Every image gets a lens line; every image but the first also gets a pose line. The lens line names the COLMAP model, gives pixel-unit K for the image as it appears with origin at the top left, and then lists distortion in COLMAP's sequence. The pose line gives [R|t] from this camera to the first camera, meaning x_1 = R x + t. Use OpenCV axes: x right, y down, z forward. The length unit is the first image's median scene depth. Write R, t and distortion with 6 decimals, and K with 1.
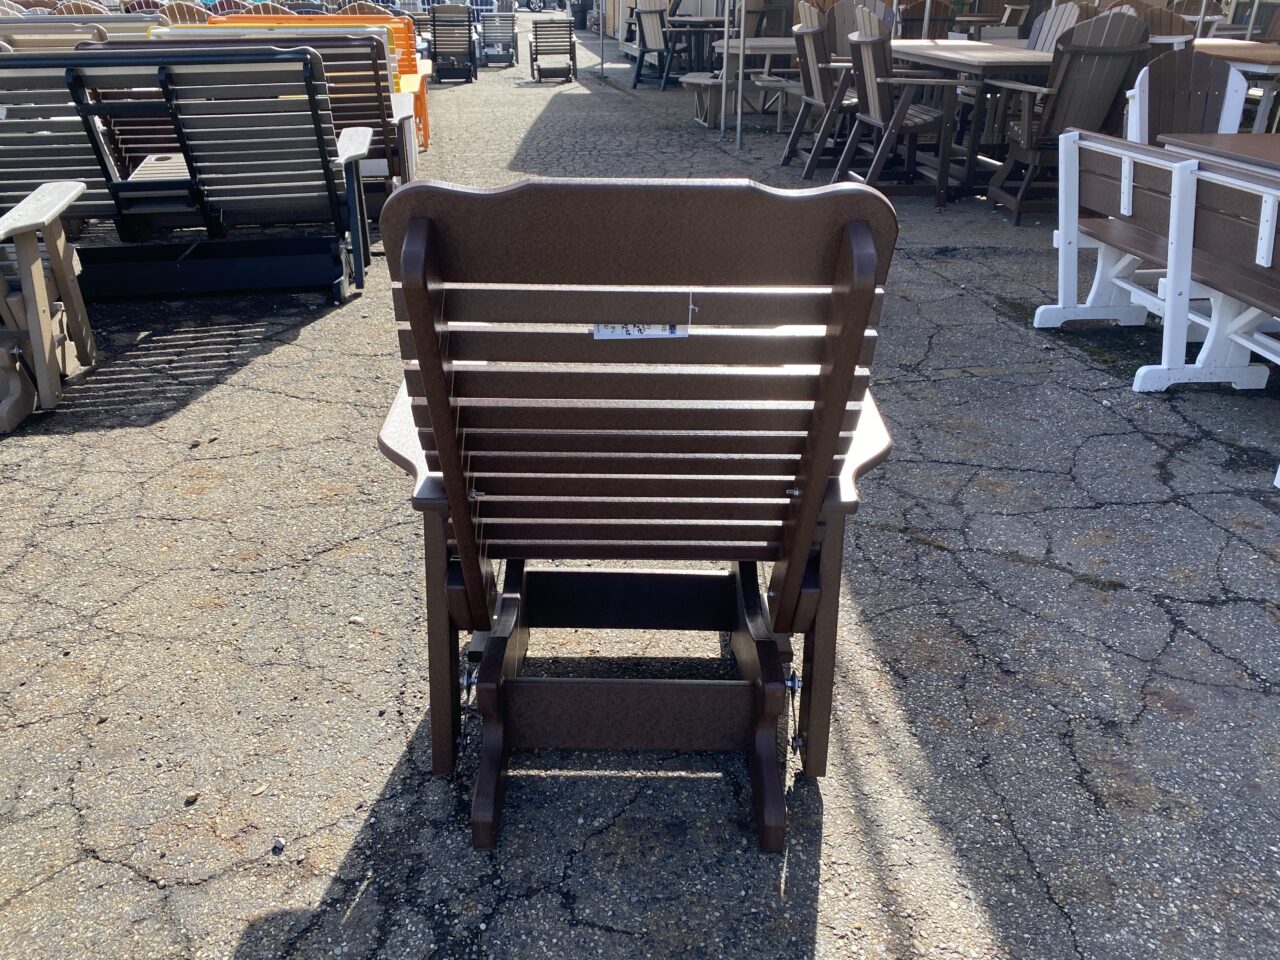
lens RADIAL K [[970.9, 0, 639.6], [0, 970.9, 480.0], [0, 0, 1]] dist [0.015412, -0.009803]
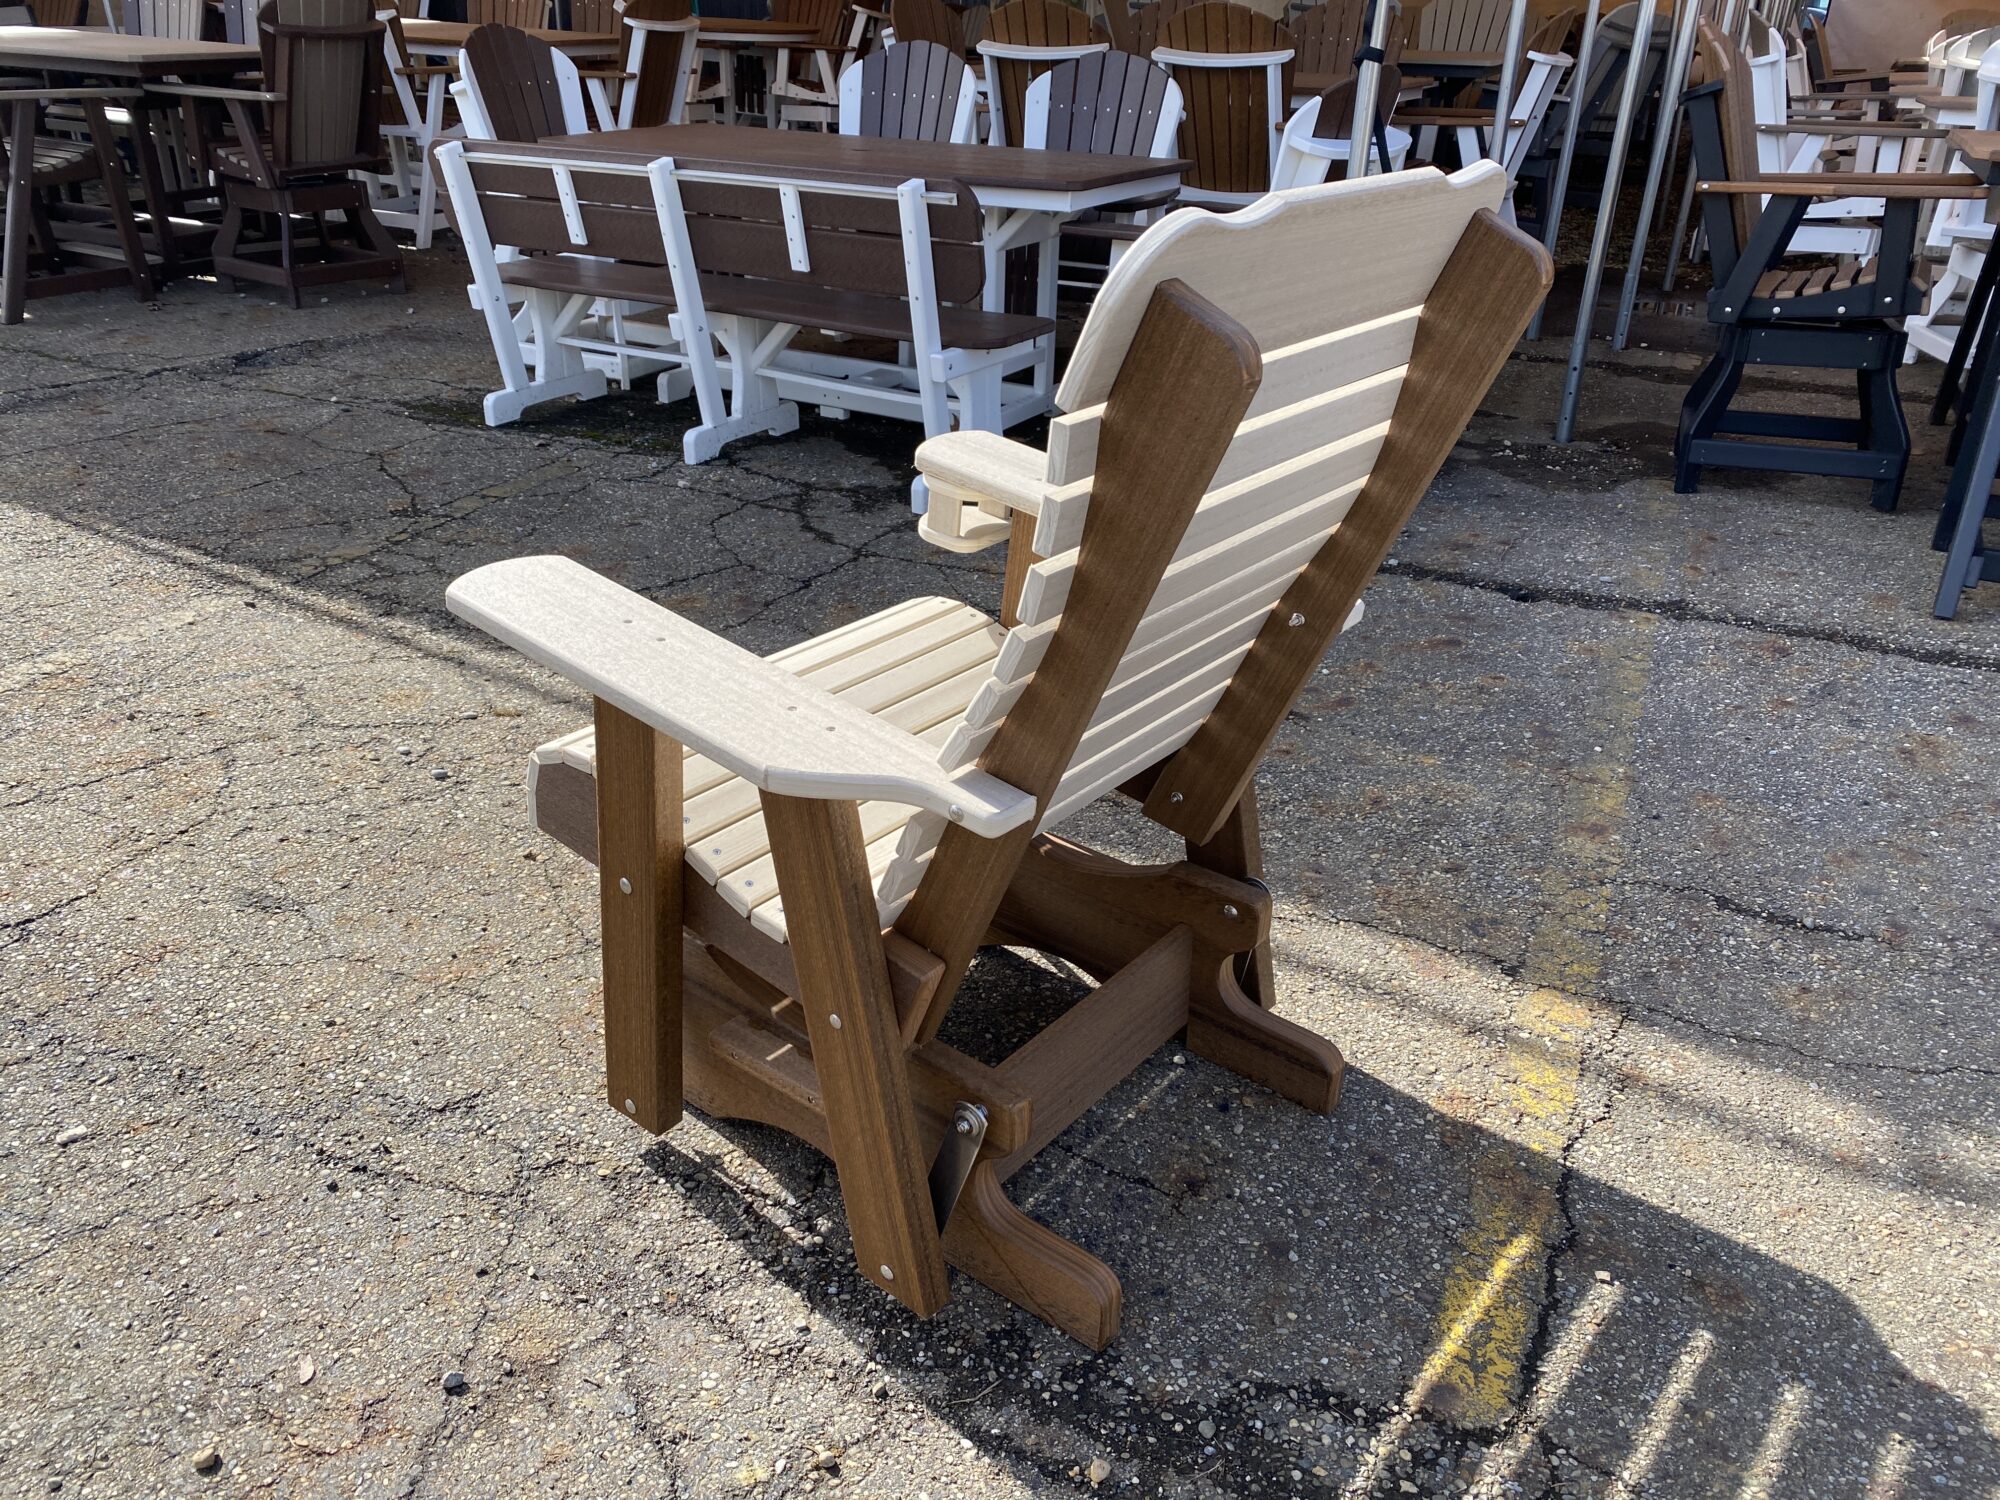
lens RADIAL K [[1517.1, 0, 1002.9], [0, 1517.1, 749.7], [0, 0, 1]] dist [0.015412, -0.009803]
pose [[0.597359, -0.364685, 0.714260, -0.321587], [0.352609, 0.919356, 0.174505, -0.007223], [-0.720298, 0.147612, 0.677777, 0.042757]]
